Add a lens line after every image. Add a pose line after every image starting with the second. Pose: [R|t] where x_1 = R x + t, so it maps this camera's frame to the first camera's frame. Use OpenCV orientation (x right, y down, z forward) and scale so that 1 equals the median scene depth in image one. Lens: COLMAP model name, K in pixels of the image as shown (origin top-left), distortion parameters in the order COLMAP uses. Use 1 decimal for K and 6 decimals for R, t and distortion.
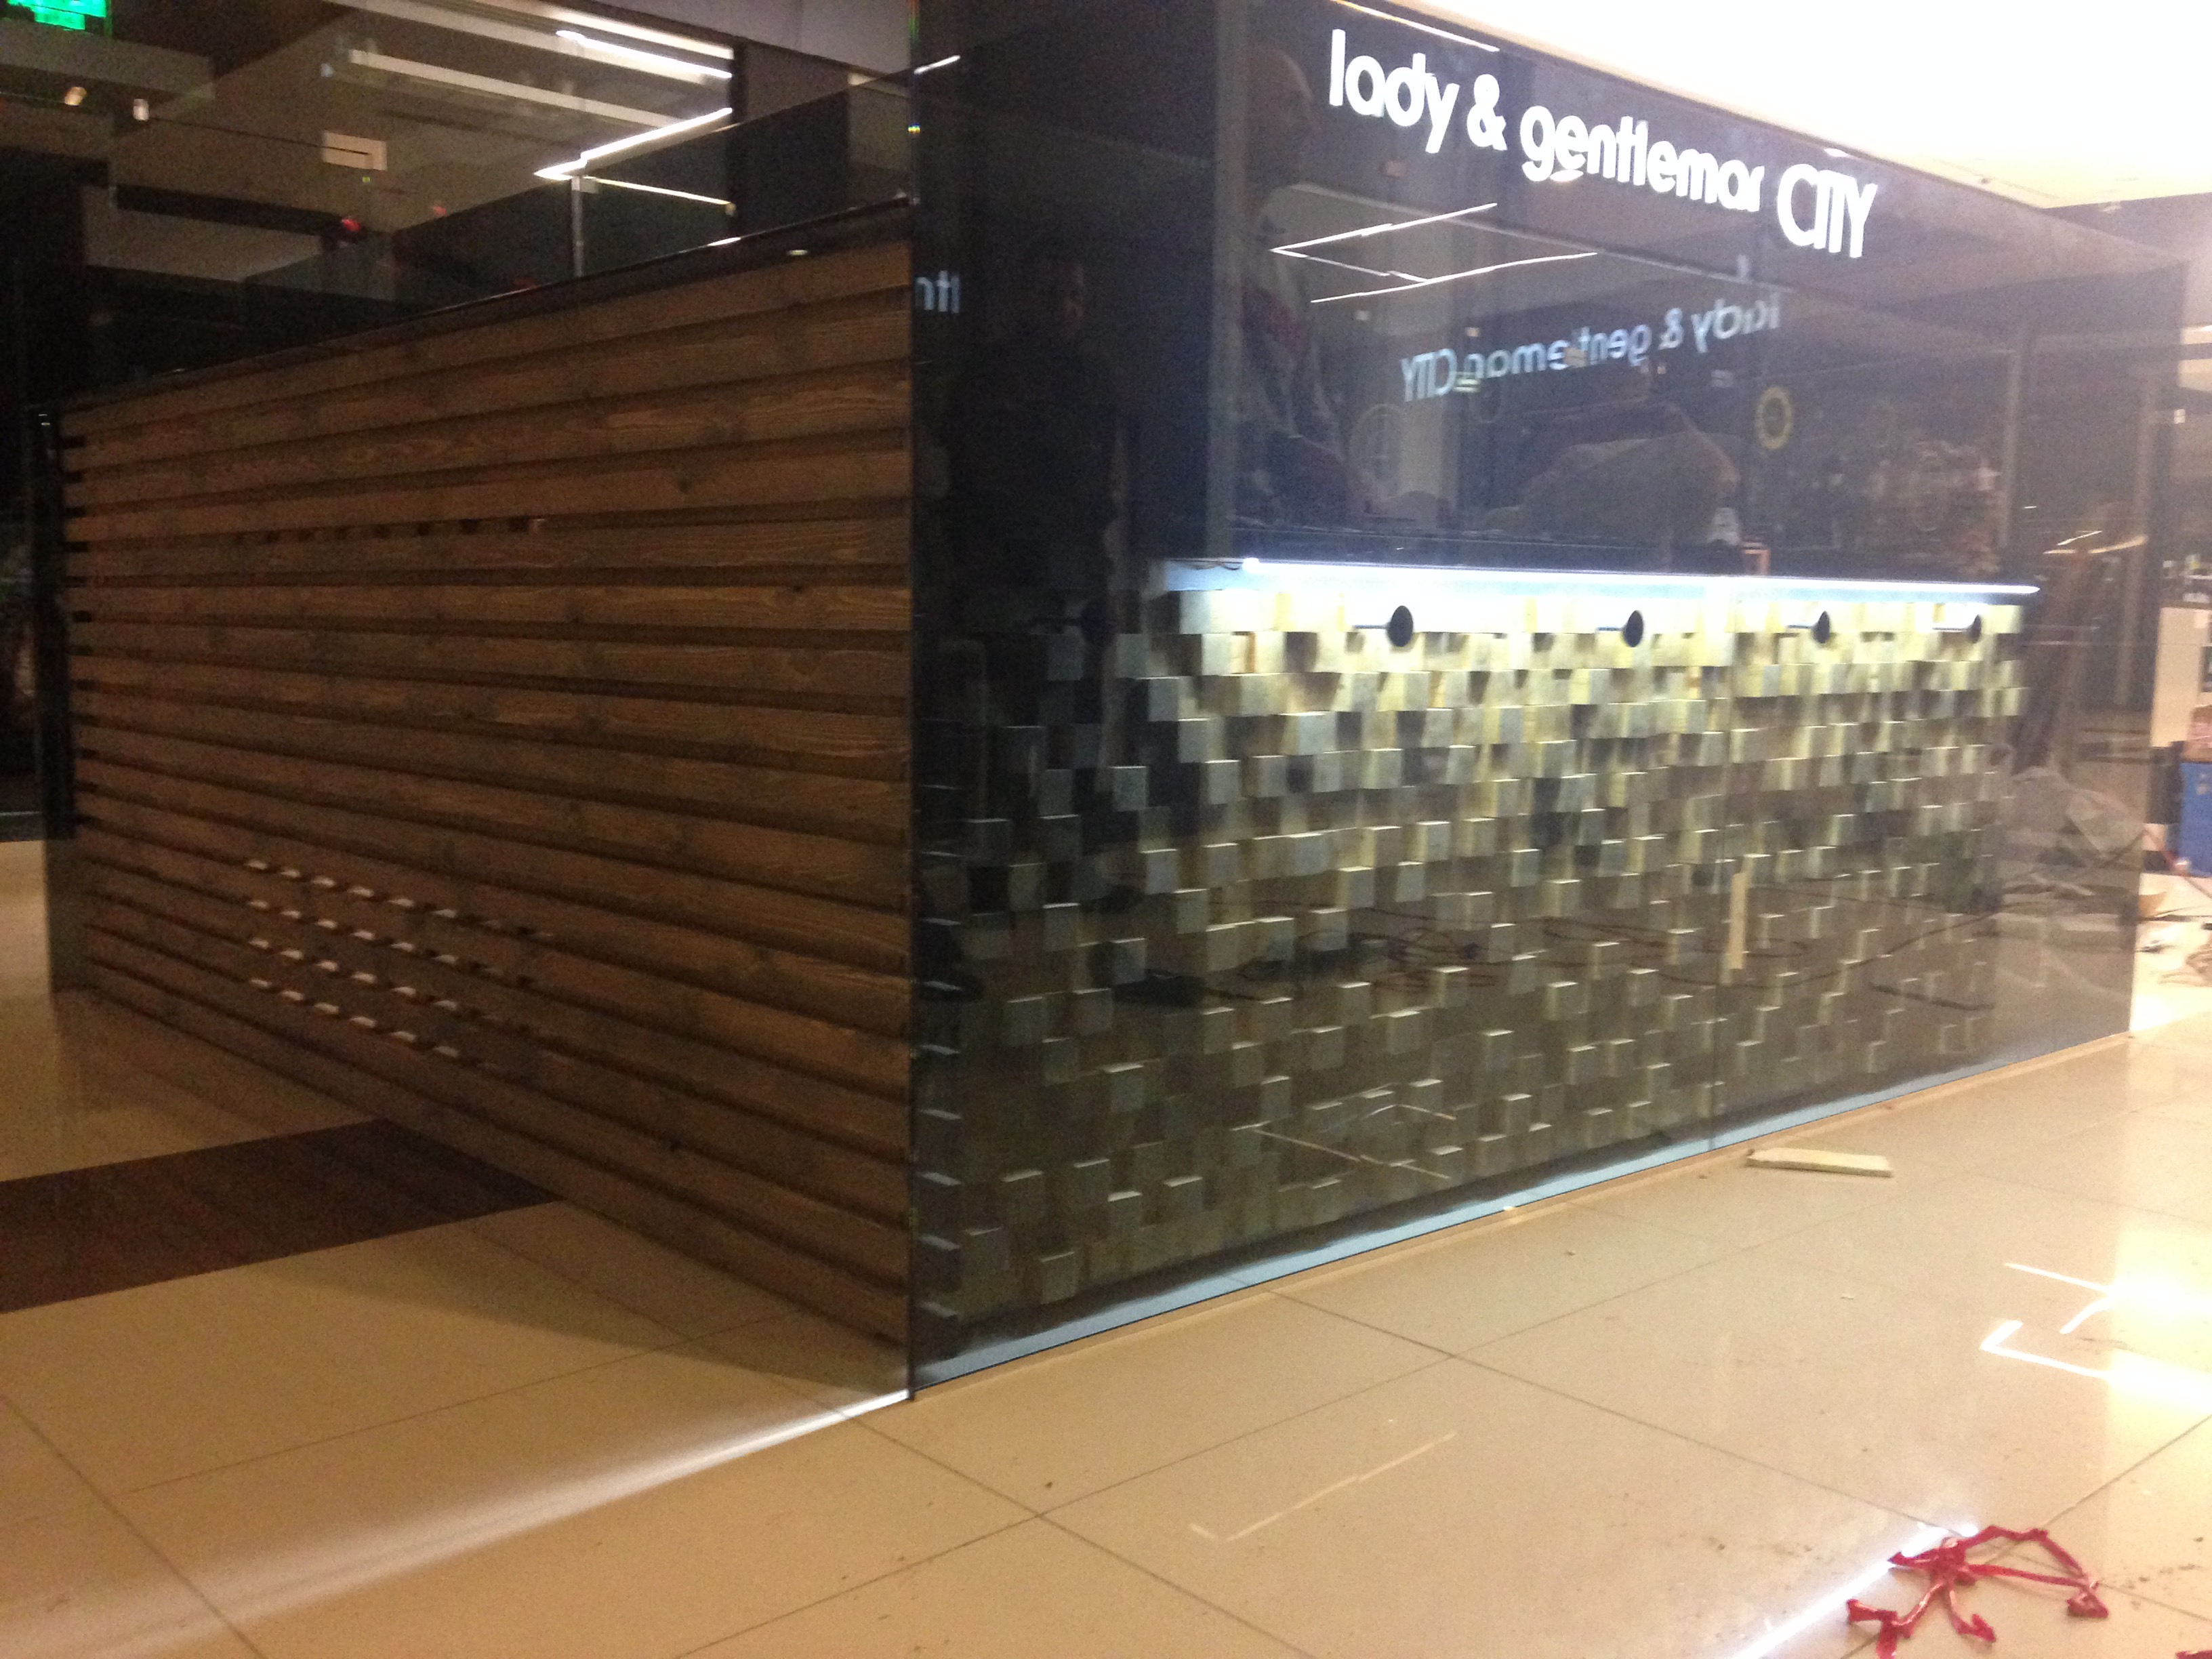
lens RADIAL K [[2005.6, 0, 1106.0], [0, 2005.6, 829.5], [0, 0, 1]] dist [0.163772, -0.219730]
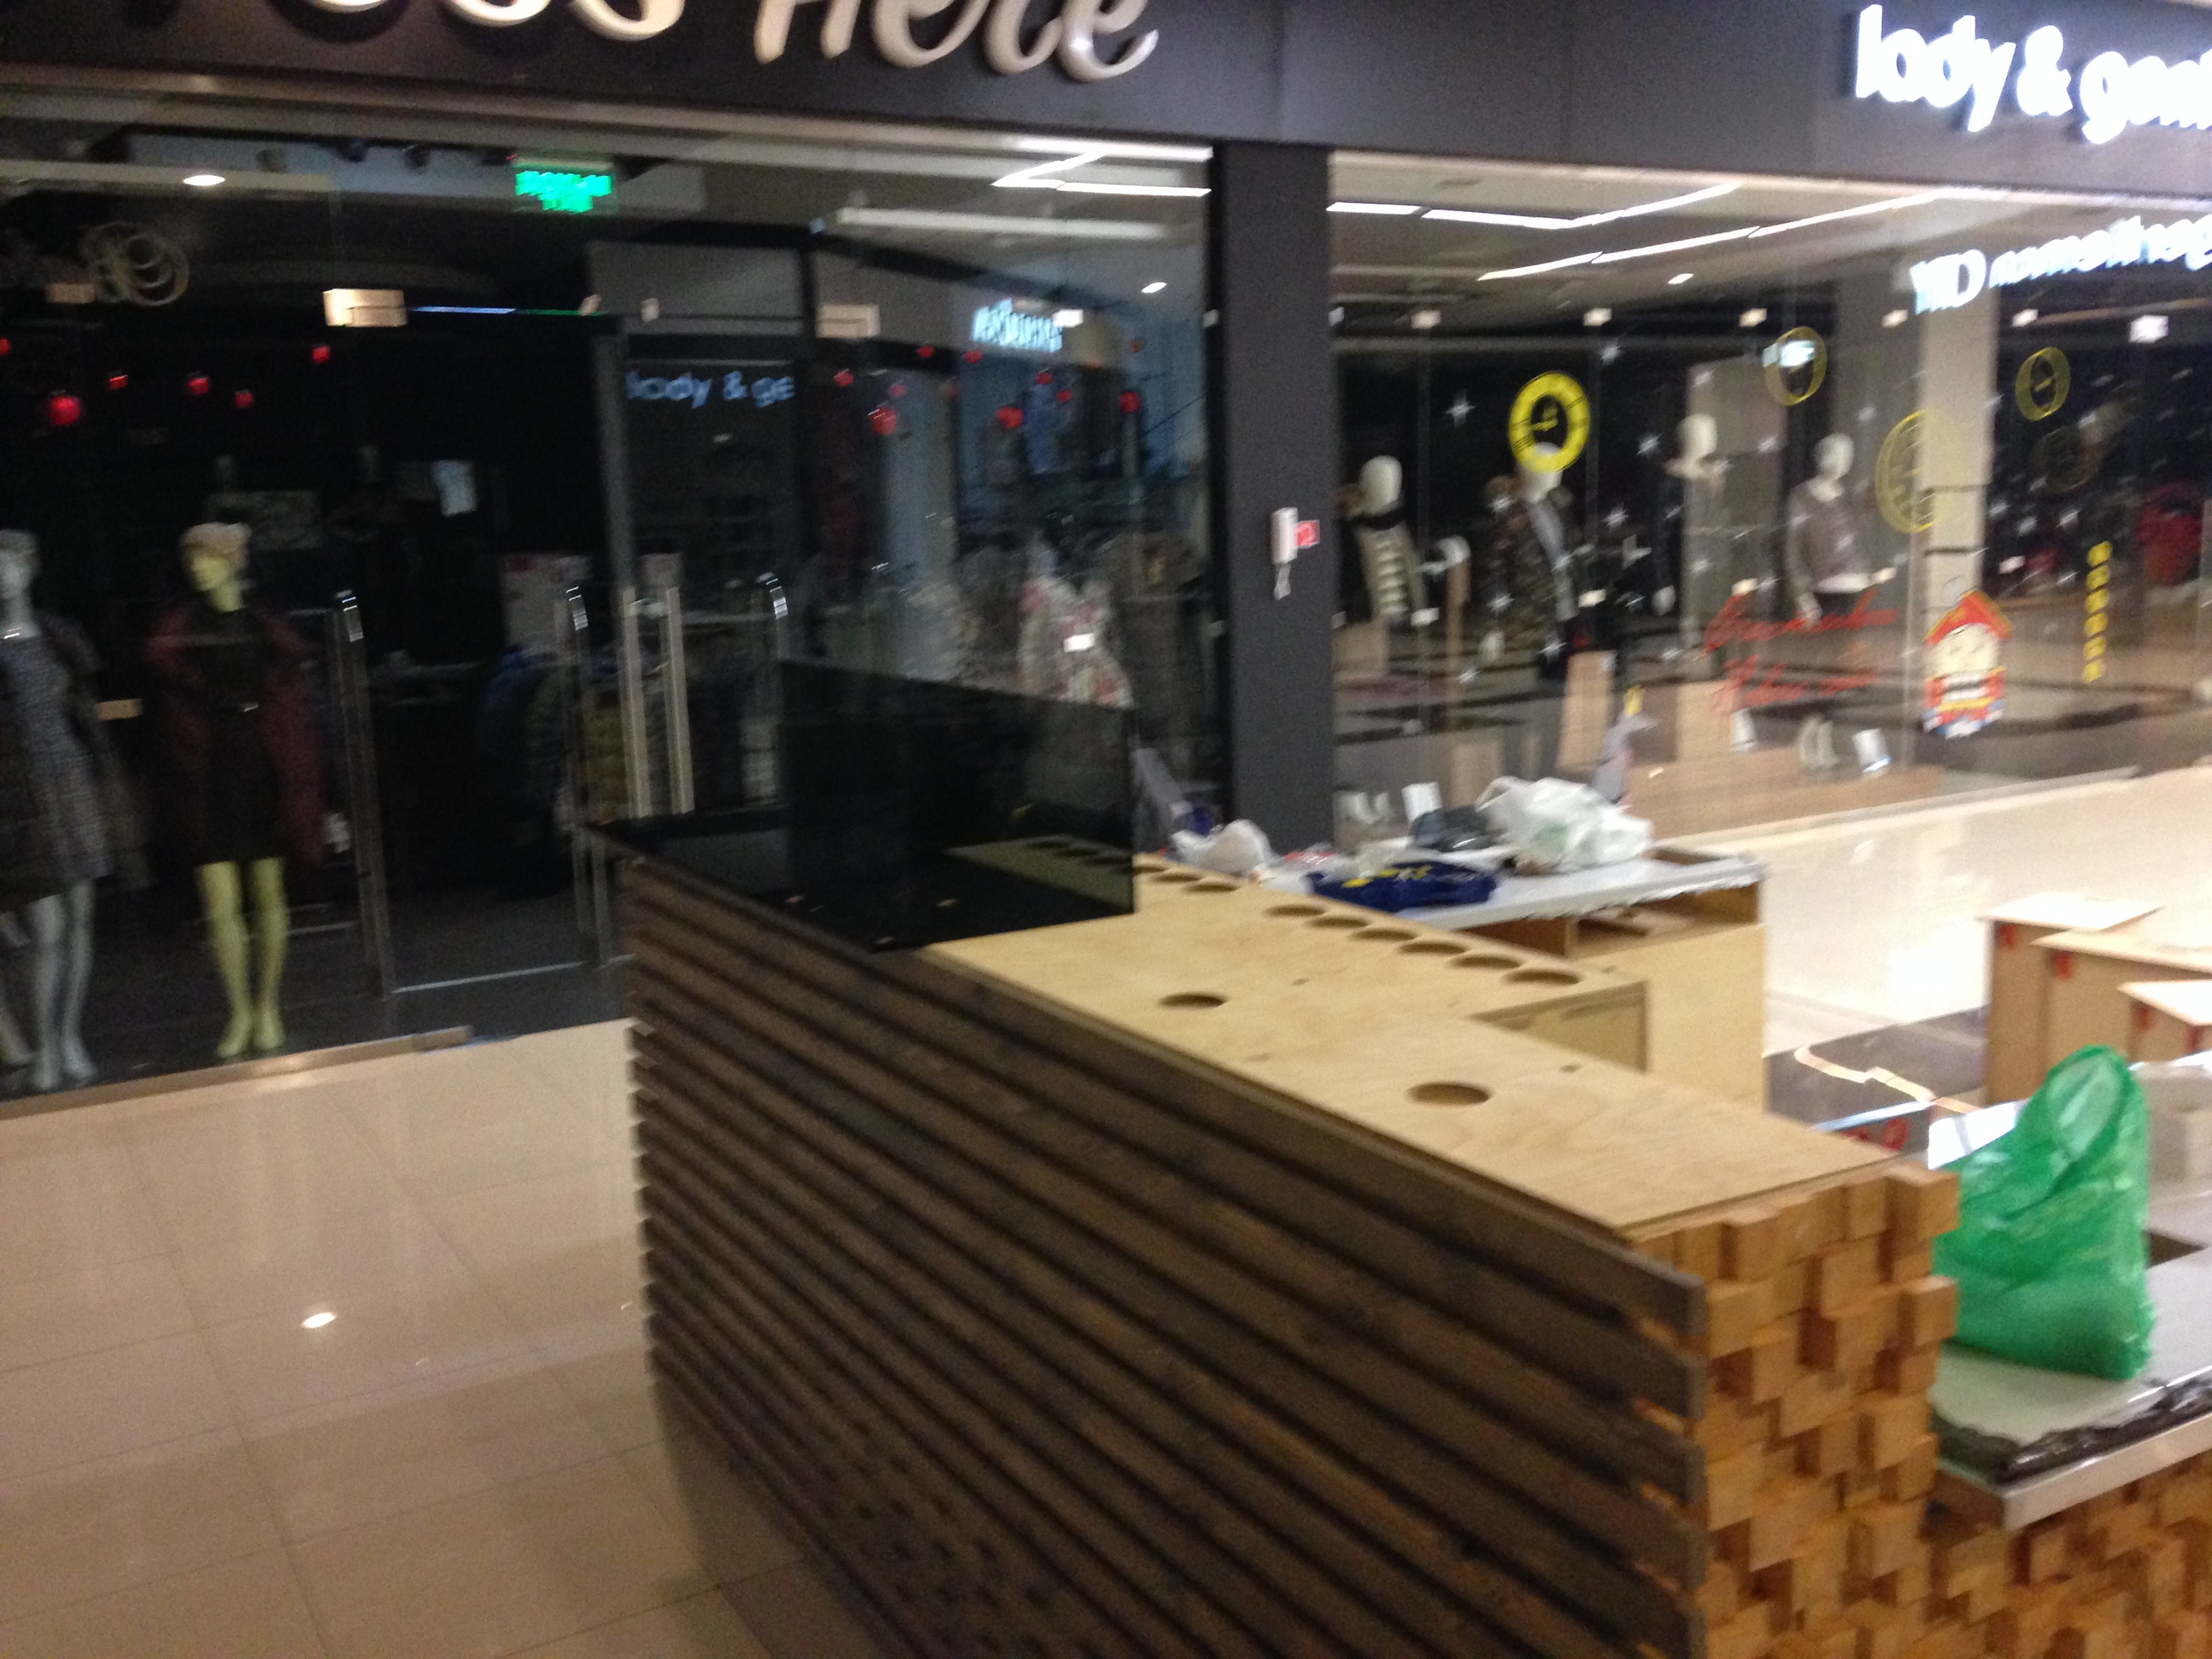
lens RADIAL K [[2000.2, 0, 1116.2], [0, 2000.2, 832.2], [0, 0, 1]] dist [0.196958, -0.244657]
pose [[0.977932, -0.010943, -0.208636, -0.023225], [0.024234, 0.997828, 0.061256, -0.095539], [0.207512, -0.064960, 0.976073, 0.033532]]
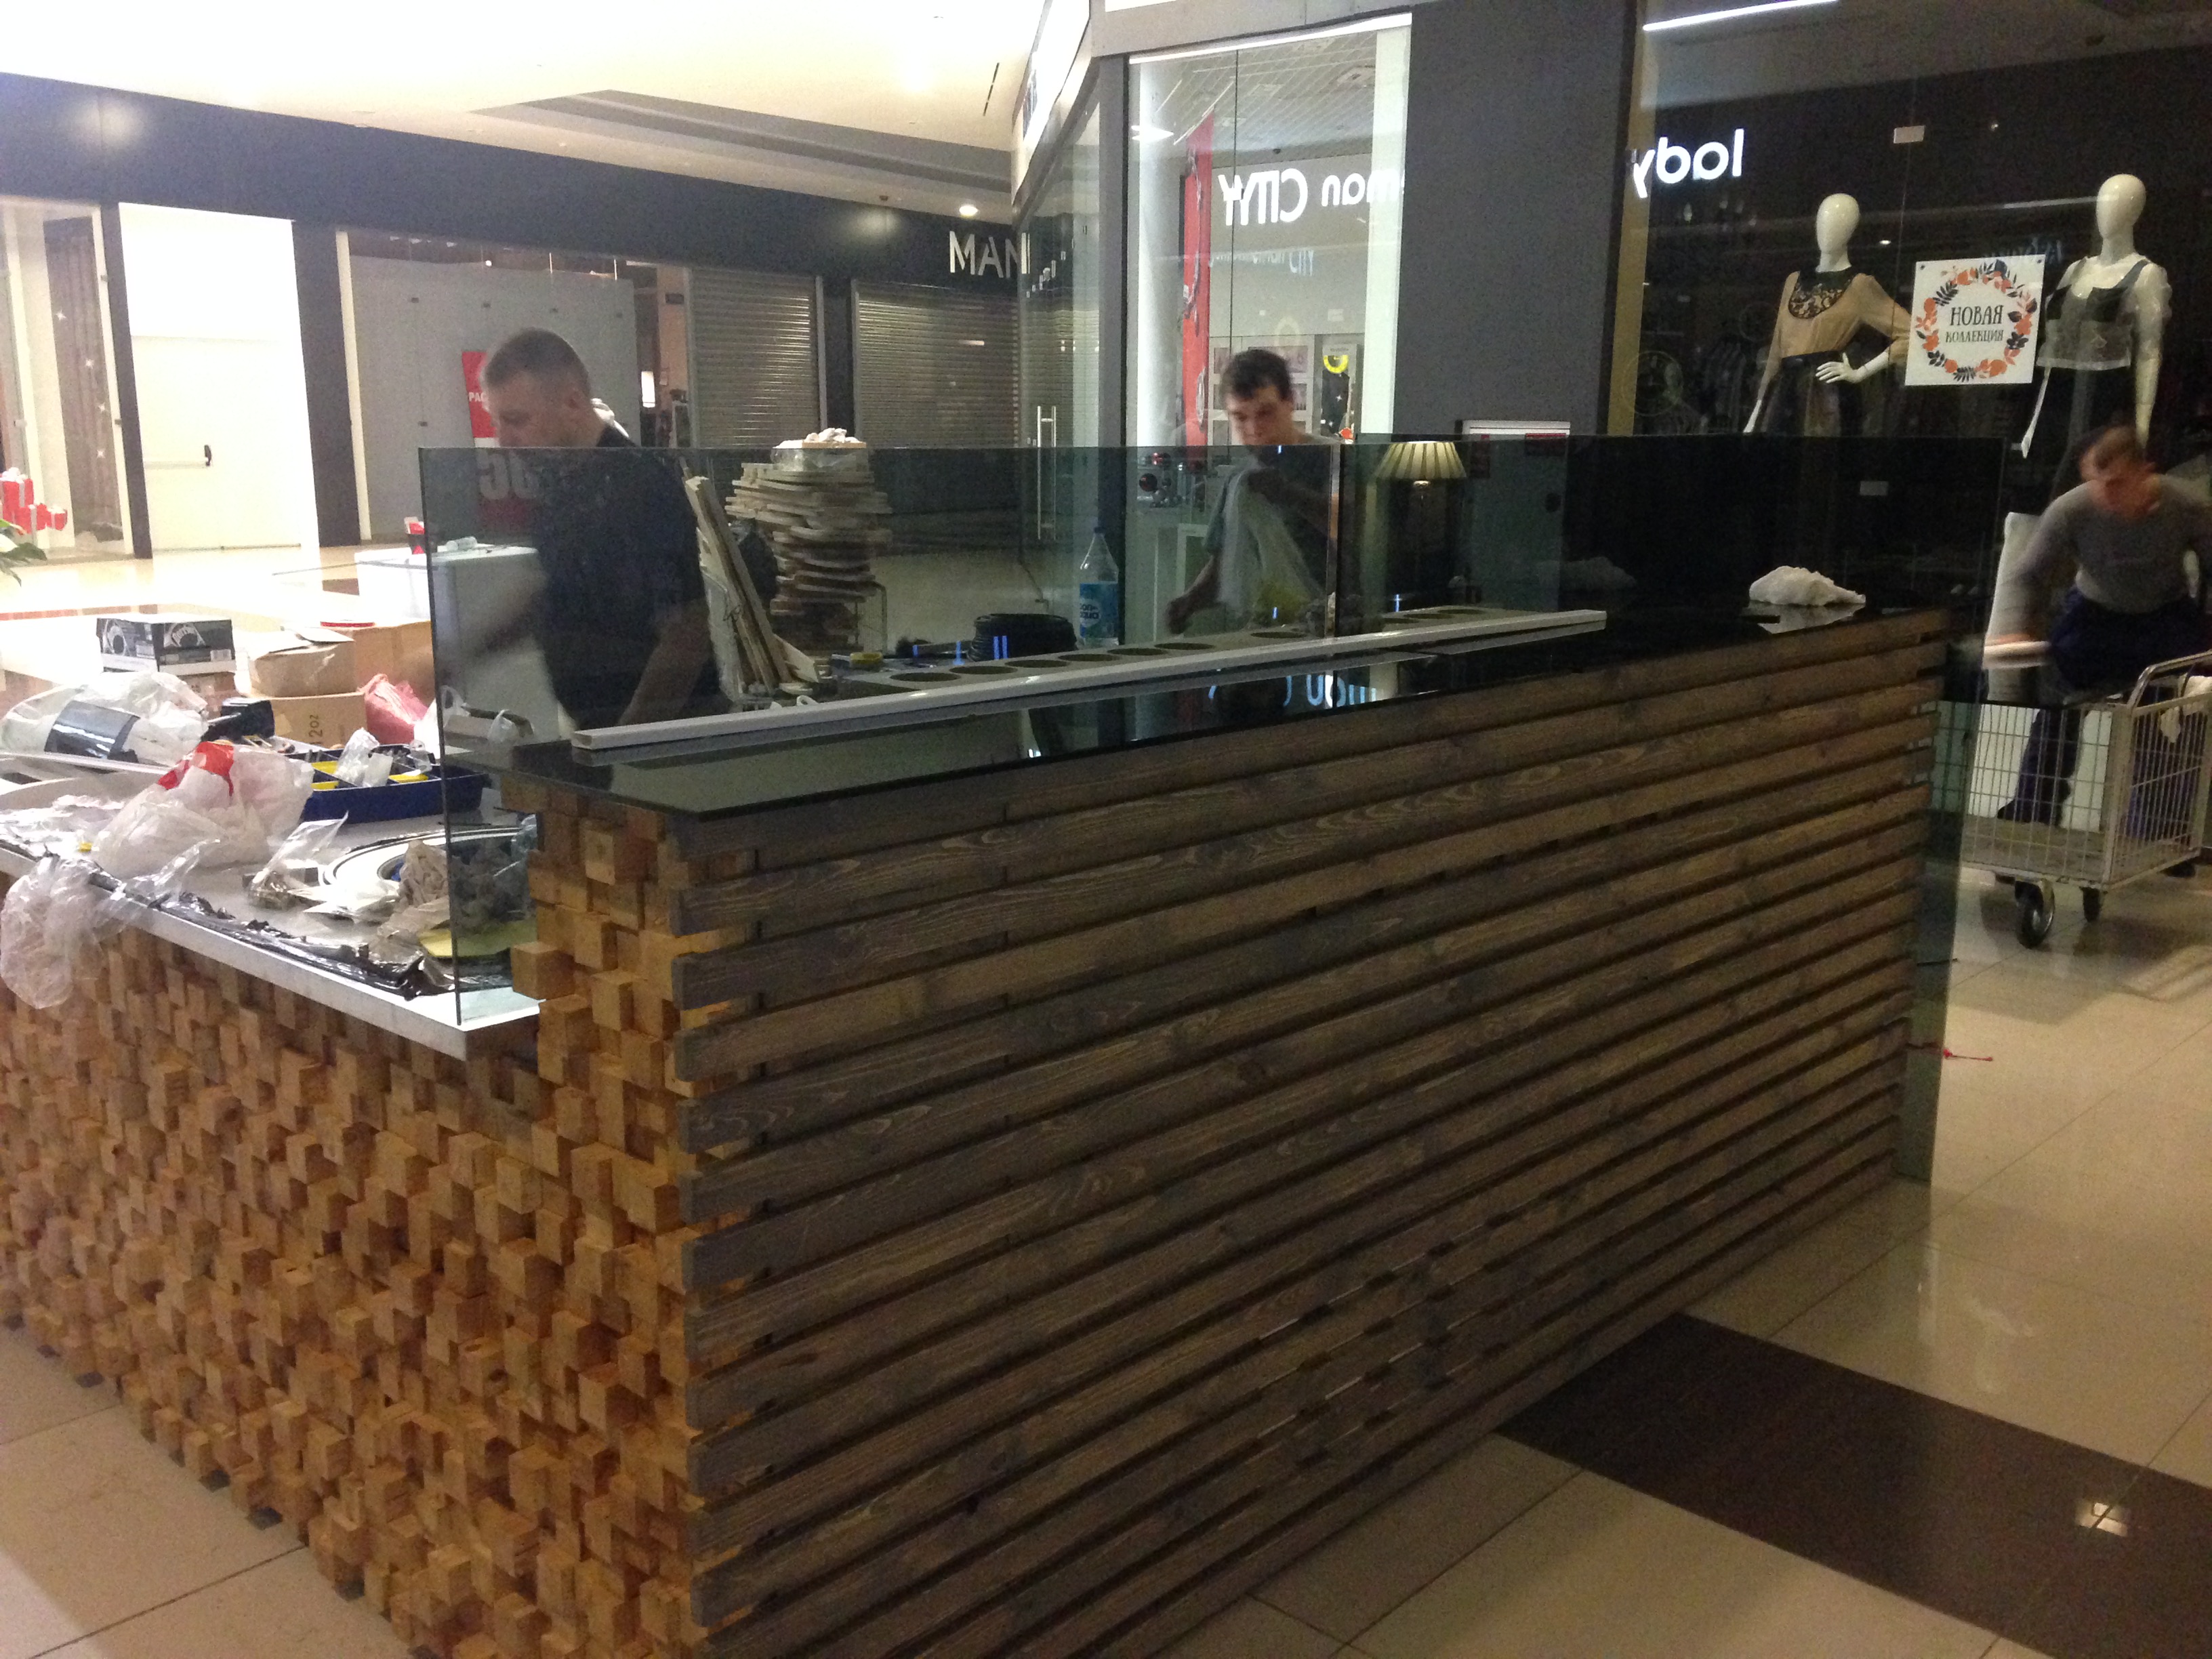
lens RADIAL K [[2005.6, 0, 1106.0], [0, 2005.6, 829.5], [0, 0, 1]] dist [0.163772, -0.219730]
pose [[-0.095085, -0.214727, 0.972035, -0.358108], [0.089524, 0.970658, 0.223180, -0.109249], [-0.991435, 0.108242, -0.073072, 0.356955]]
